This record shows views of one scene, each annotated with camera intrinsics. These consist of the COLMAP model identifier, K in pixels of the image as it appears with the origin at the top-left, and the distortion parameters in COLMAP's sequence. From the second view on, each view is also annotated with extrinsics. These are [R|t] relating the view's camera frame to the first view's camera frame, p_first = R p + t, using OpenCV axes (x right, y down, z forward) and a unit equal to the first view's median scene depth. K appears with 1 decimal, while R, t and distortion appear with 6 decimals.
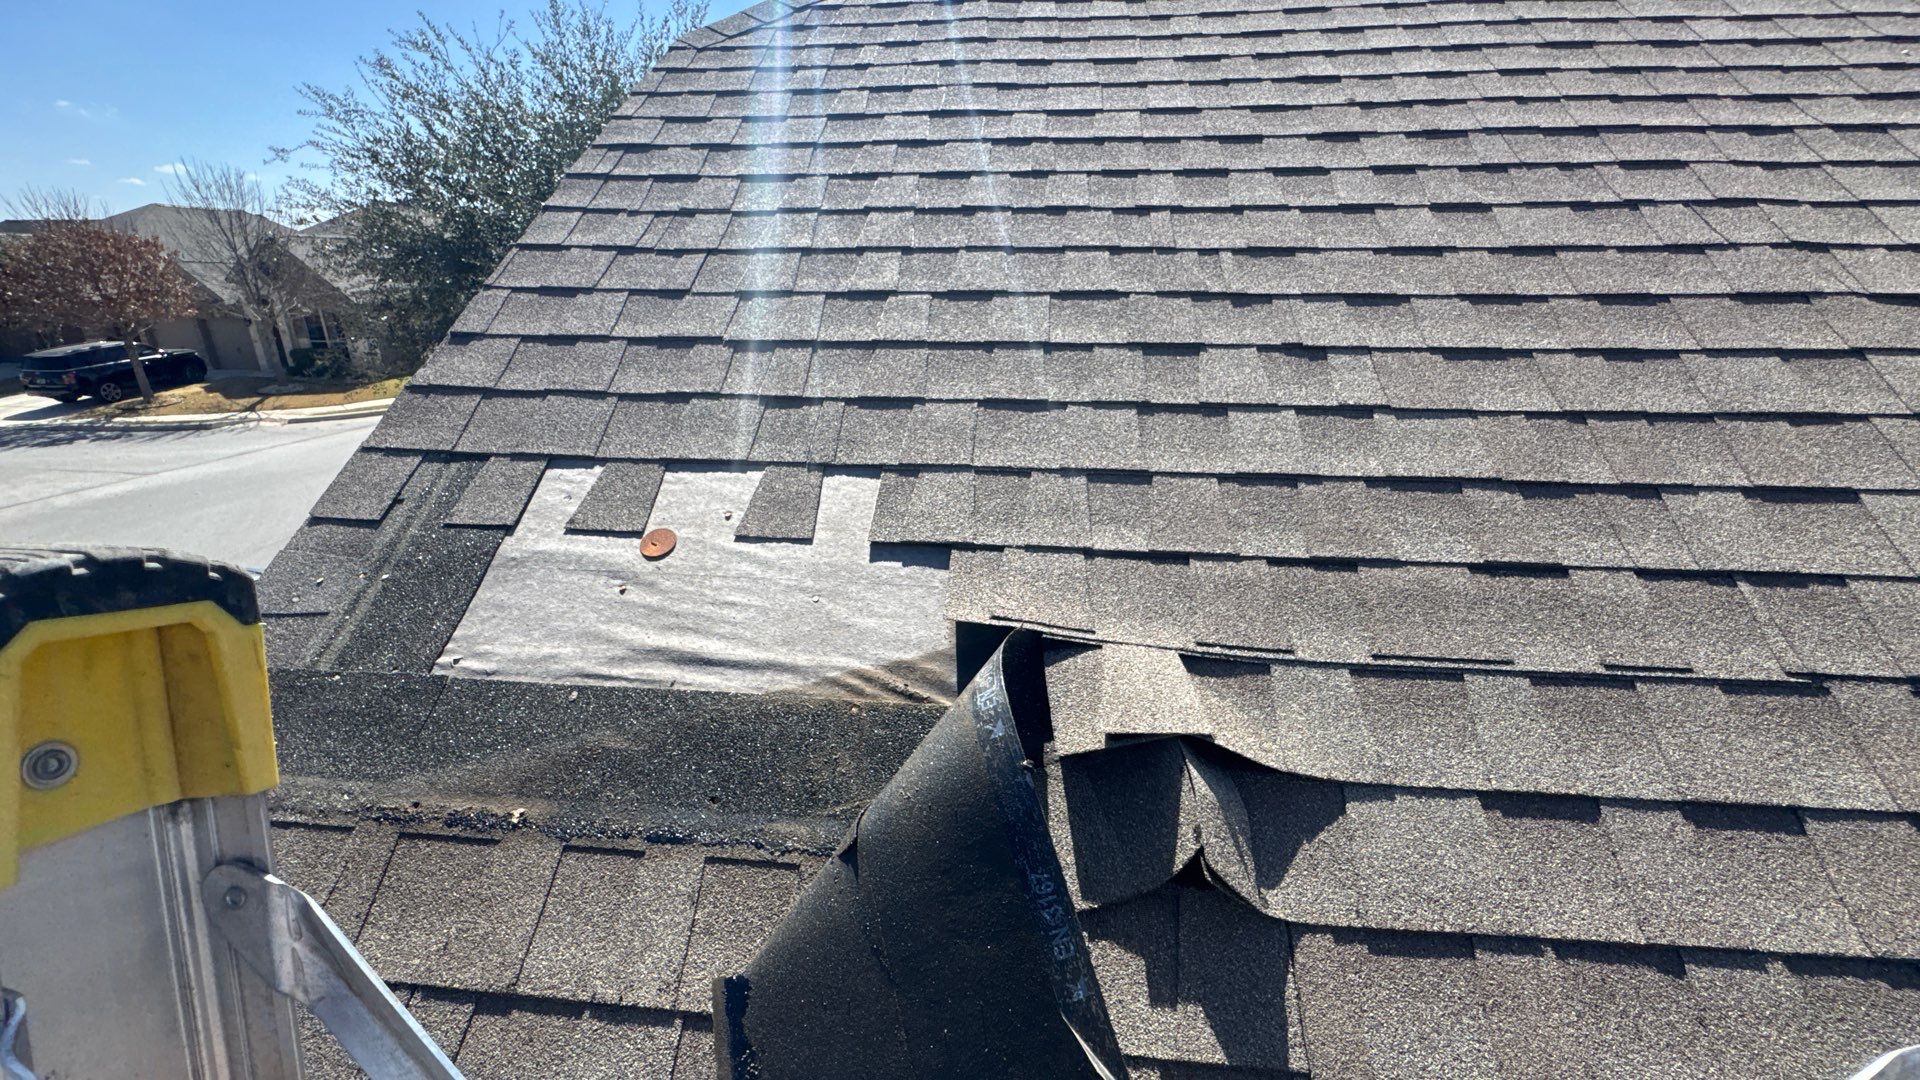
lens RADIAL K [[763.0, 0, 969.1], [0, 763.0, 537.2], [0, 0, 1]] dist [-0.004931, 0.000627]
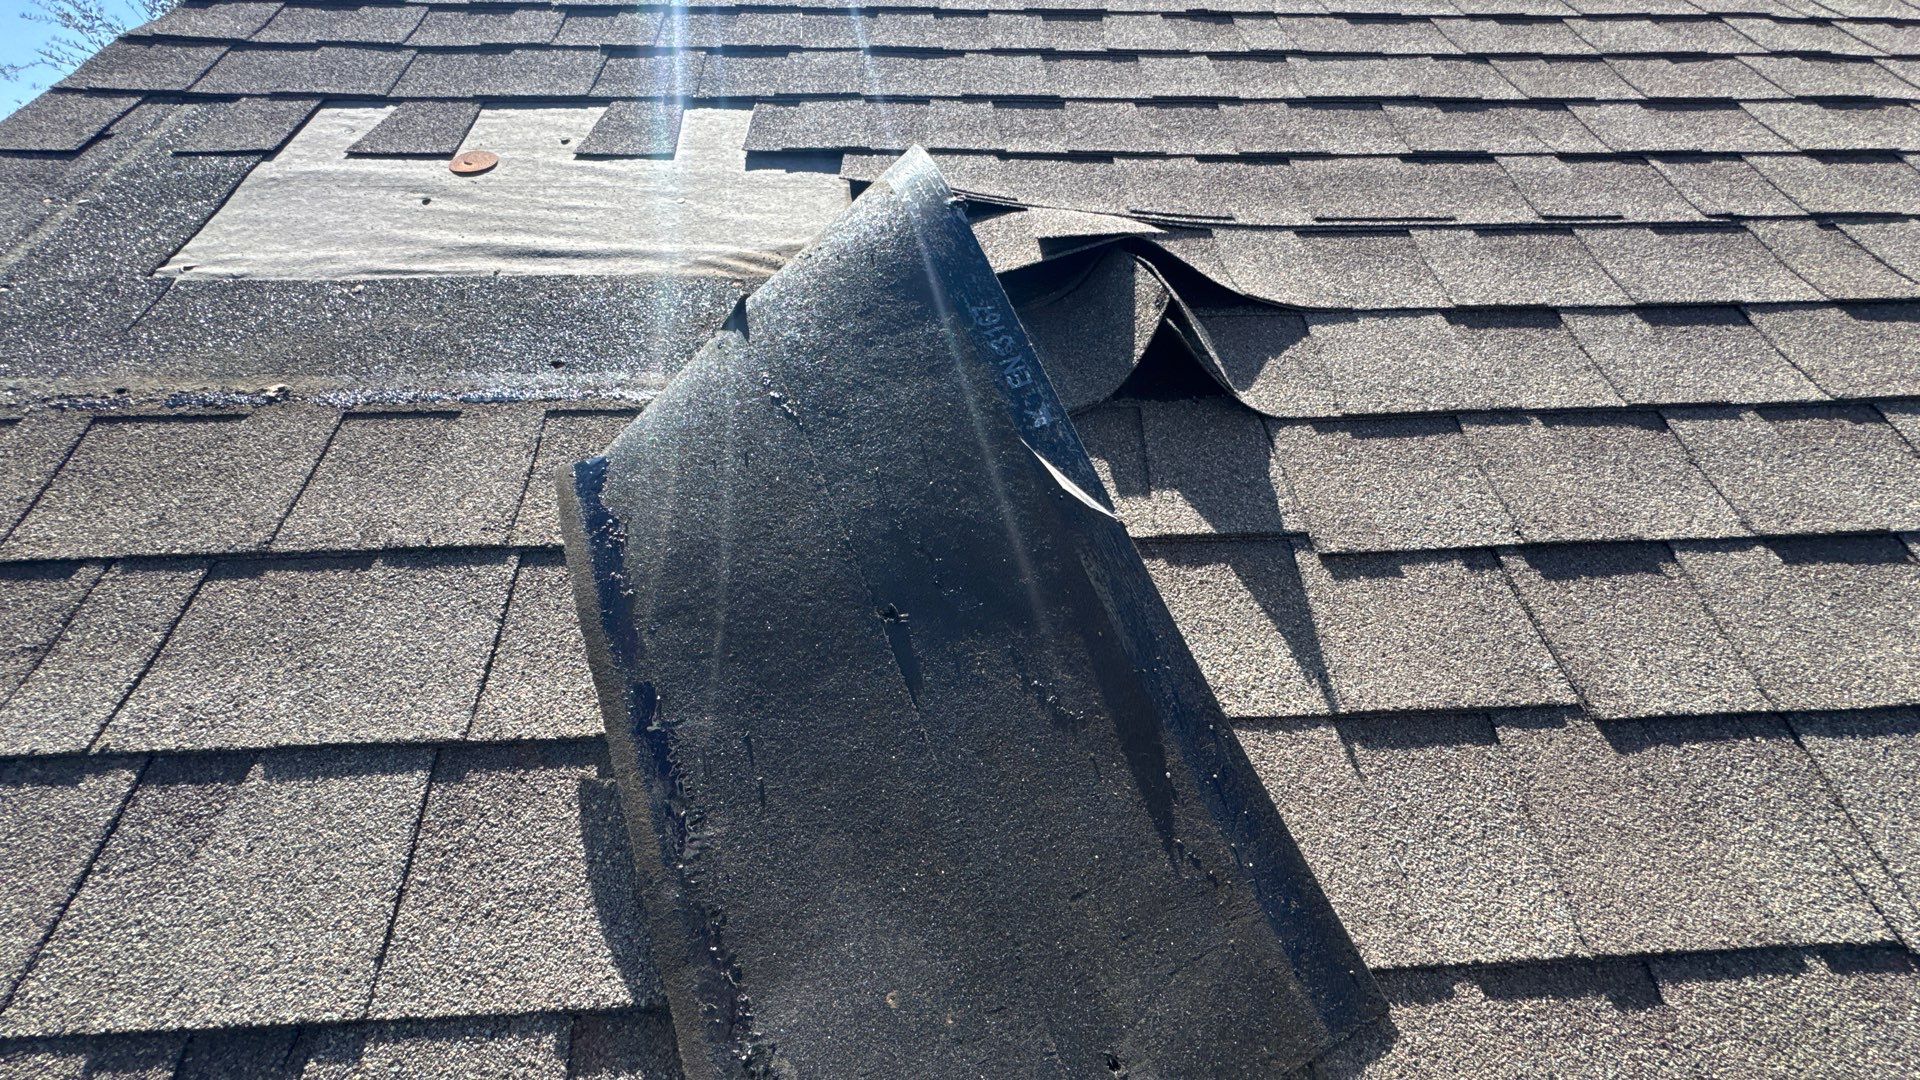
lens RADIAL K [[763.0, 0, 969.1], [0, 763.0, 537.2], [0, 0, 1]] dist [-0.004931, 0.000627]
pose [[0.987445, -0.057938, 0.146953, -0.036593], [0.057588, 0.998318, 0.006640, 0.471712], [-0.147091, 0.001906, 0.989121, 0.145297]]
